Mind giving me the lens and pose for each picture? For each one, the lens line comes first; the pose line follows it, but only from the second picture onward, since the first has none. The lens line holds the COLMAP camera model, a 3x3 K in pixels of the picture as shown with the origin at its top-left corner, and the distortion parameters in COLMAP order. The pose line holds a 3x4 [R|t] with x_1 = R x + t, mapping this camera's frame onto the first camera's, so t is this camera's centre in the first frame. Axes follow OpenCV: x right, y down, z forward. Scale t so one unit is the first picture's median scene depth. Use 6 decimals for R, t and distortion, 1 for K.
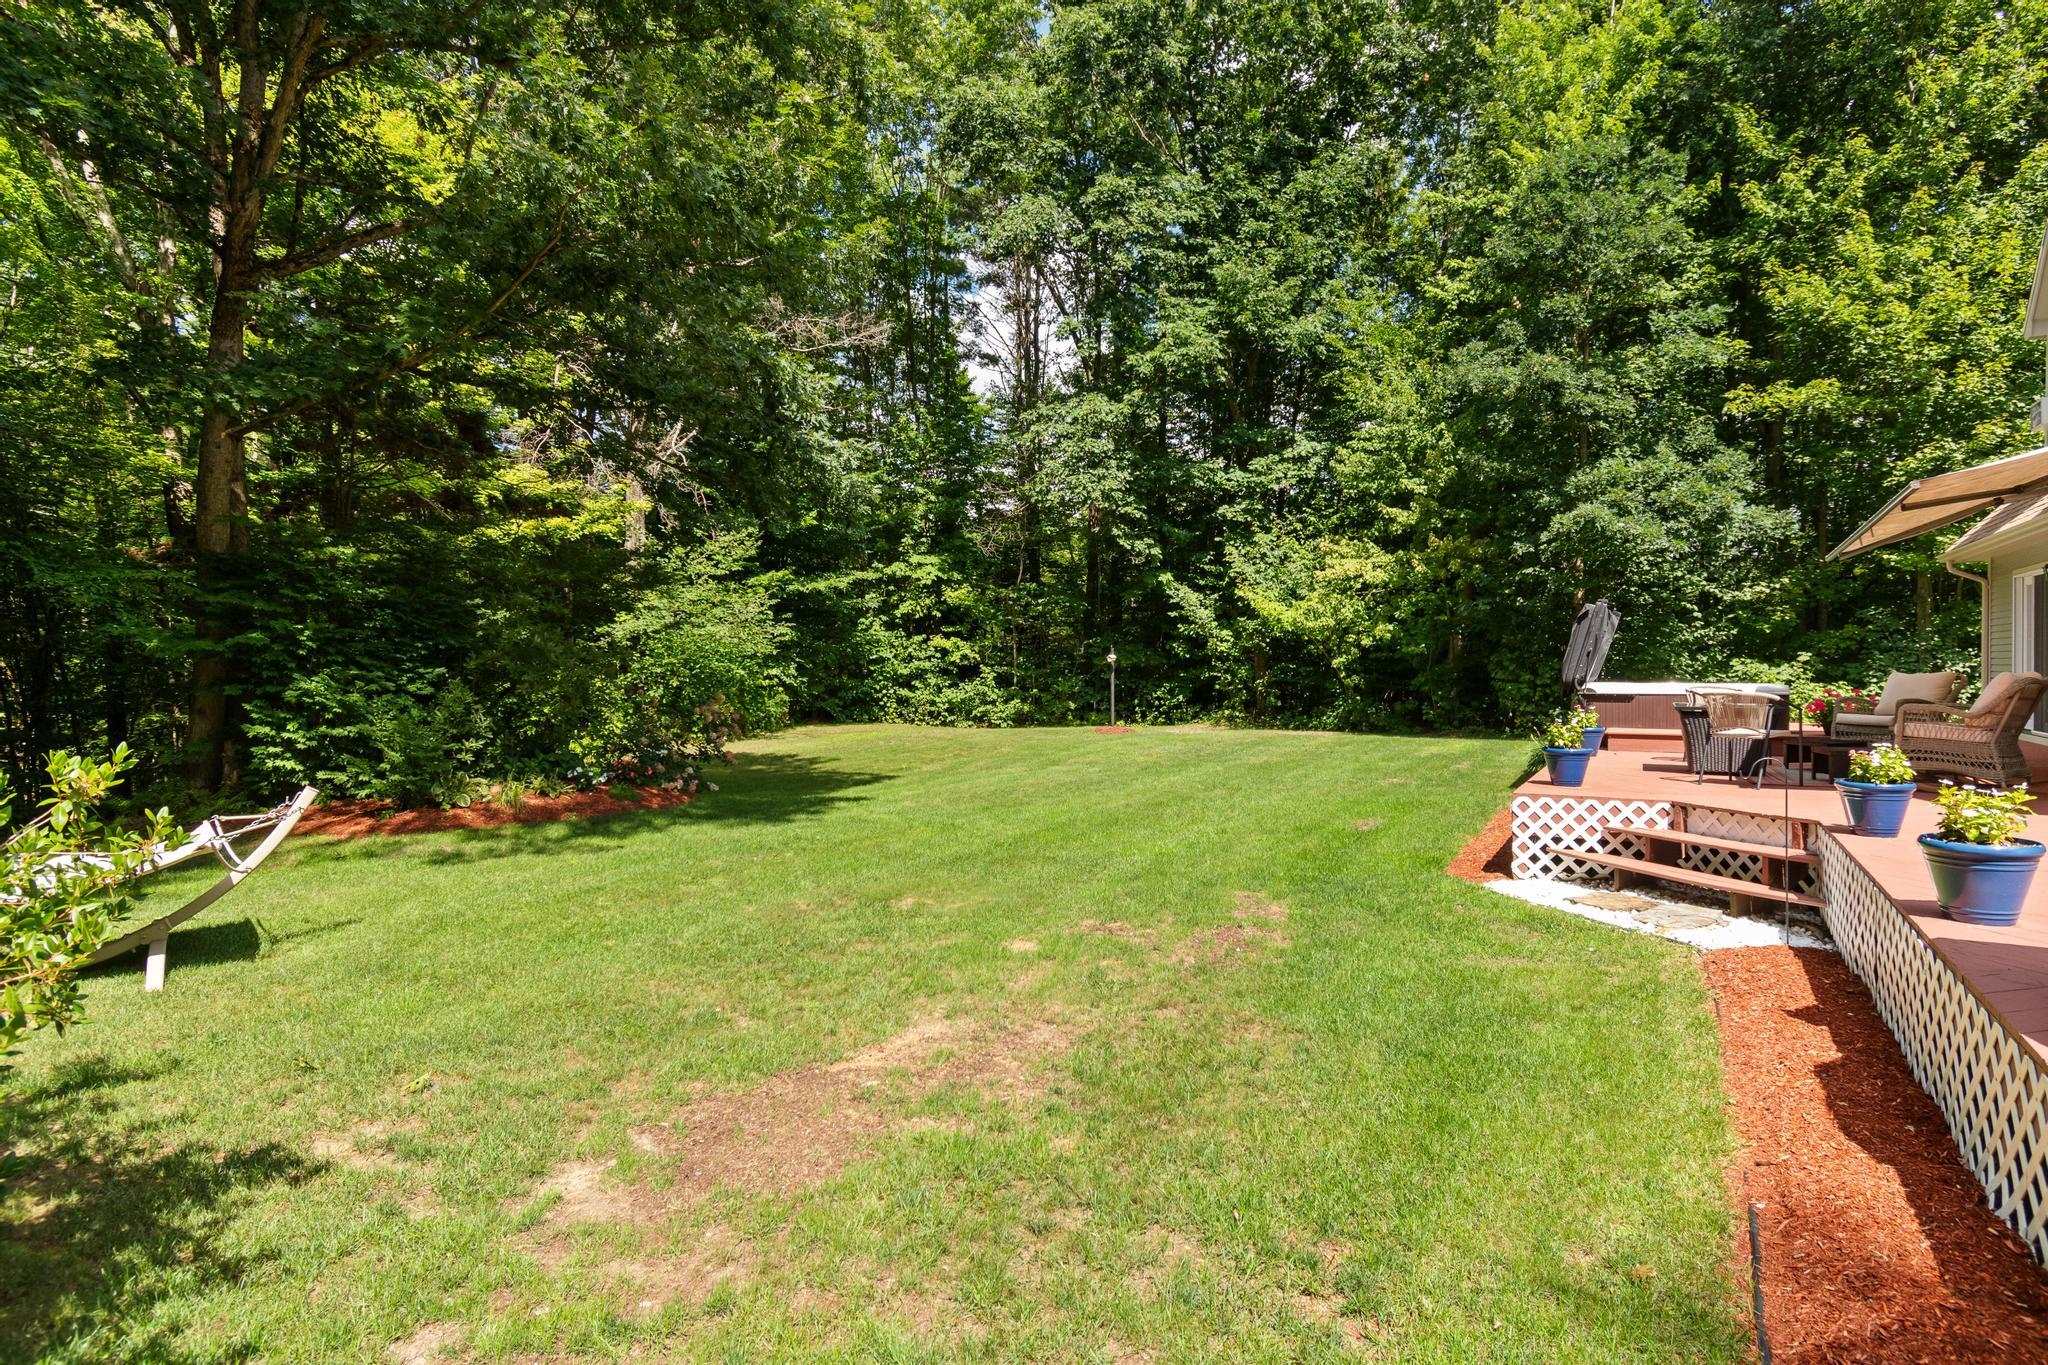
lens RADIAL K [[1123.3, 0, 1024.0], [0, 1123.3, 682.5], [0, 0, 1]] dist [-0.000392, 0.028294]
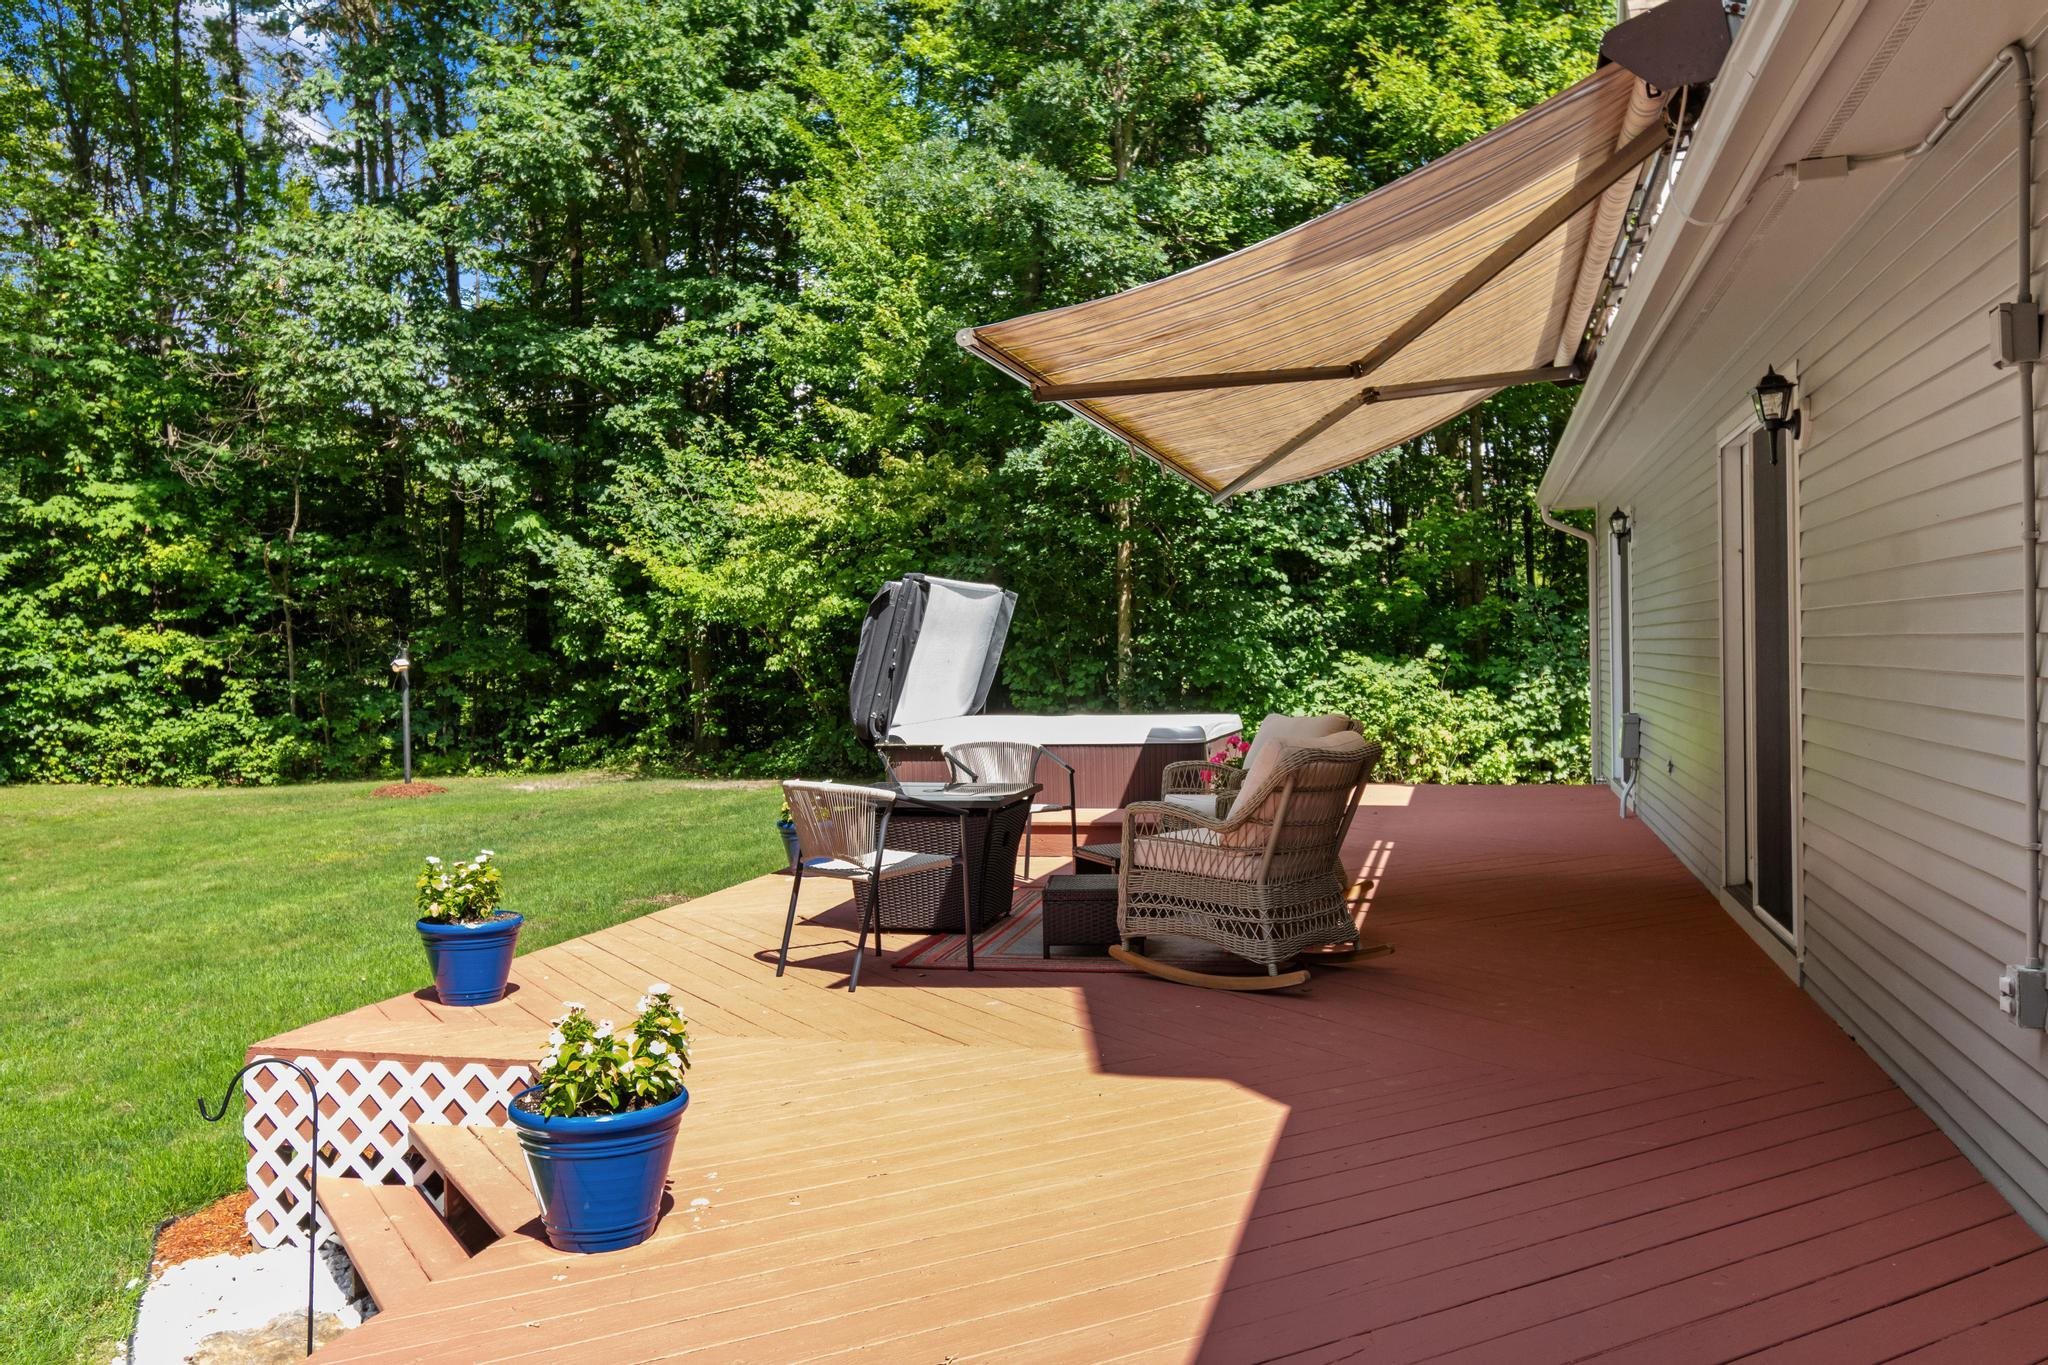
lens RADIAL K [[1641.5, 0, 1024.0], [0, 1641.5, 682.5], [0, 0, 1]] dist [-0.050668, 0.143457]
pose [[0.973667, -0.021180, 0.226990, 0.185503], [0.019730, 0.999768, 0.008654, -0.013079], [-0.227120, -0.003948, 0.973859, 0.101919]]
